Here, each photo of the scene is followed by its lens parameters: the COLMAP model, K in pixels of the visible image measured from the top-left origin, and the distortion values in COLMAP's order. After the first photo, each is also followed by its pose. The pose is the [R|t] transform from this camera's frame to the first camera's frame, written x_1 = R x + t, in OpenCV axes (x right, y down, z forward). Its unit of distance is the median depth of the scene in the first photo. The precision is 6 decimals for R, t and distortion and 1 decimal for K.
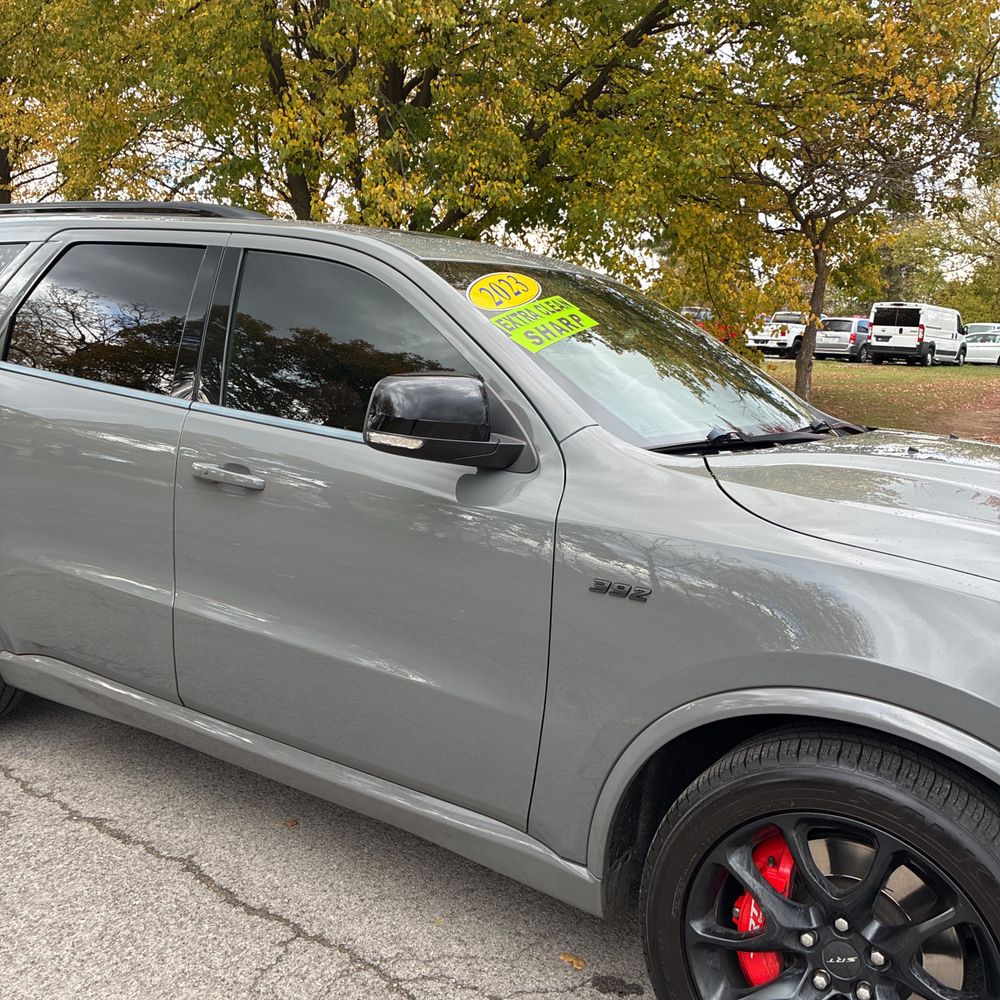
lens RADIAL K [[1012.4, 0, 502.8], [0, 1012.4, 503.4], [0, 0, 1]] dist [0.017086, 0.000000]
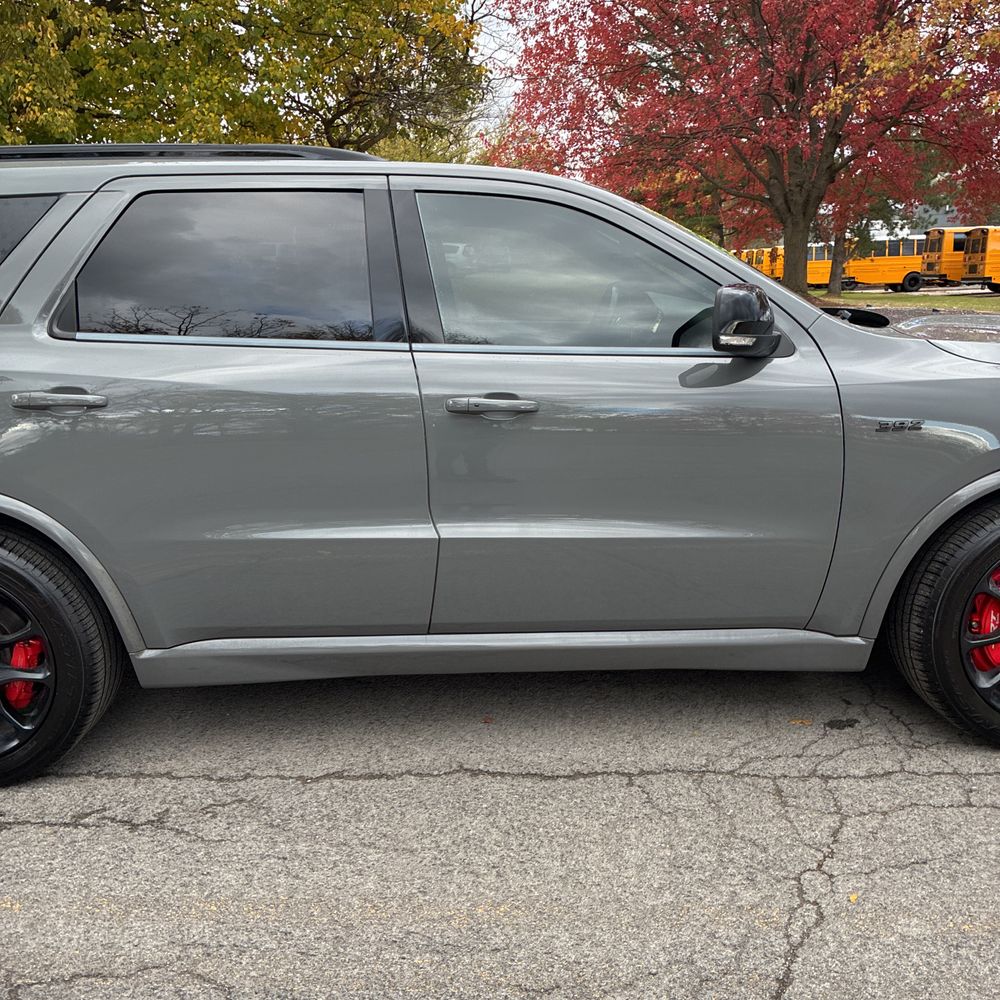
lens RADIAL K [[1012.4, 0, 498.4], [0, 1012.4, 504.9], [0, 0, 1]] dist [0.017086, 0.000000]
pose [[0.831213, -0.196574, 0.520043, -1.086897], [0.160620, 0.980426, 0.113870, -0.056313], [-0.532247, -0.011121, 0.846516, 0.100341]]
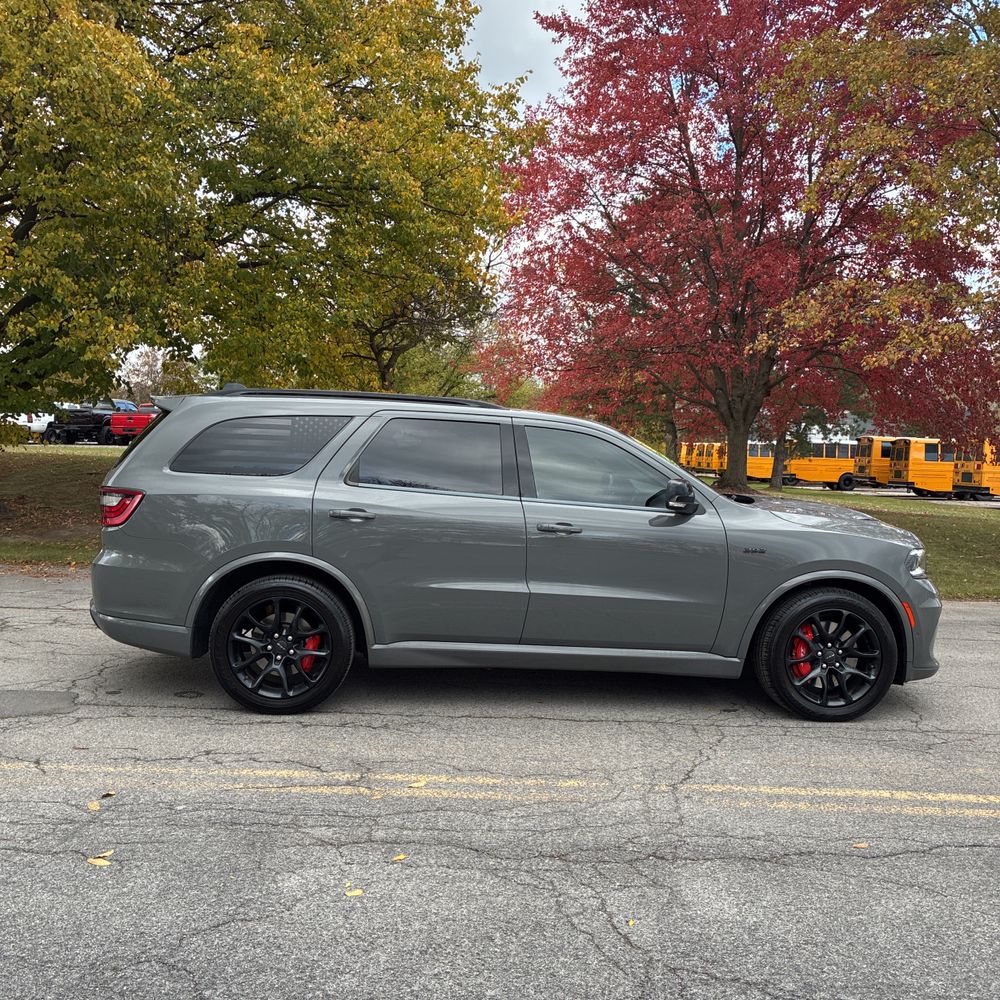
lens RADIAL K [[1012.4, 0, 504.4], [0, 1012.4, 490.5], [0, 0, 1]] dist [0.017086, 0.000000]
pose [[0.809463, -0.049023, 0.585121, -2.144478], [0.105128, 0.992507, -0.062280, 0.020437], [-0.577683, 0.111926, 0.808551, -0.958399]]
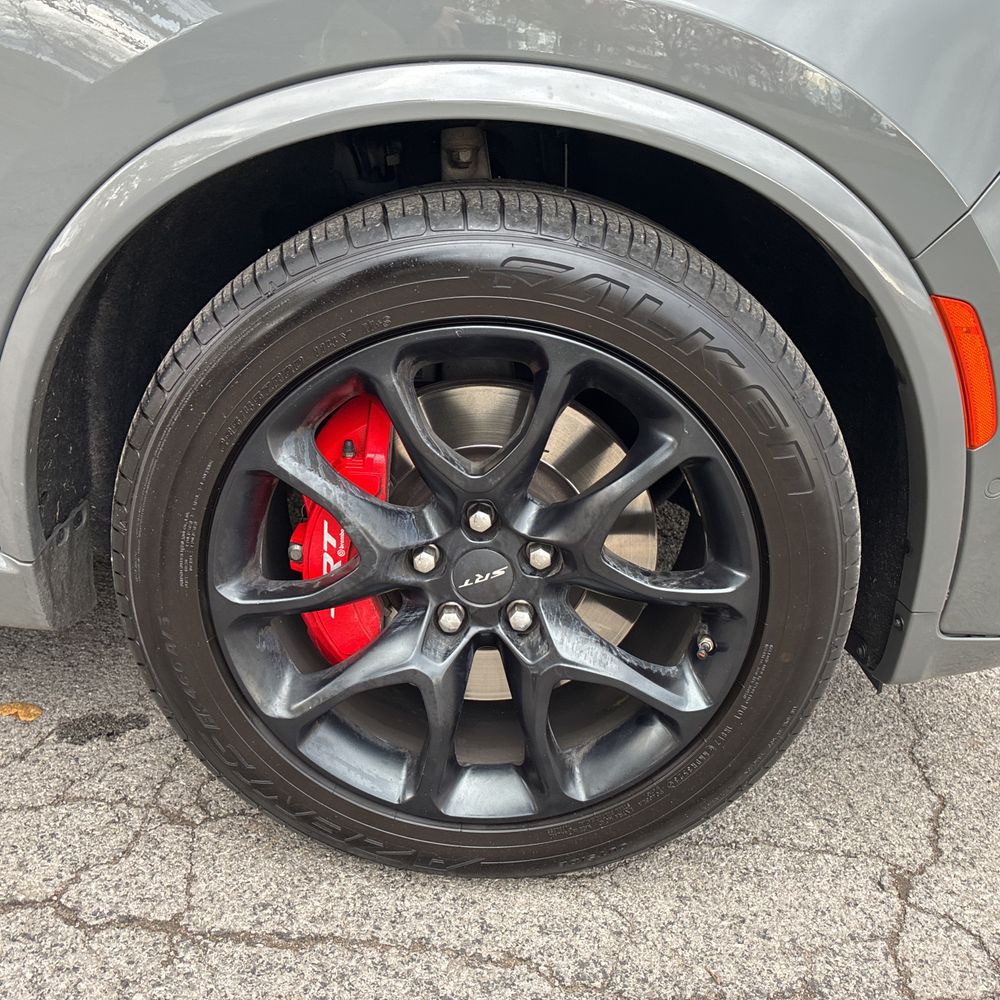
lens RADIAL K [[1012.4, 0, 504.4], [0, 1012.4, 494.9], [0, 0, 1]] dist [0.017086, 0.000000]
pose [[0.853067, -0.206133, 0.479361, 0.064348], [0.064765, 0.953388, 0.294716, 0.210343], [-0.517767, -0.220366, 0.826653, 0.473613]]
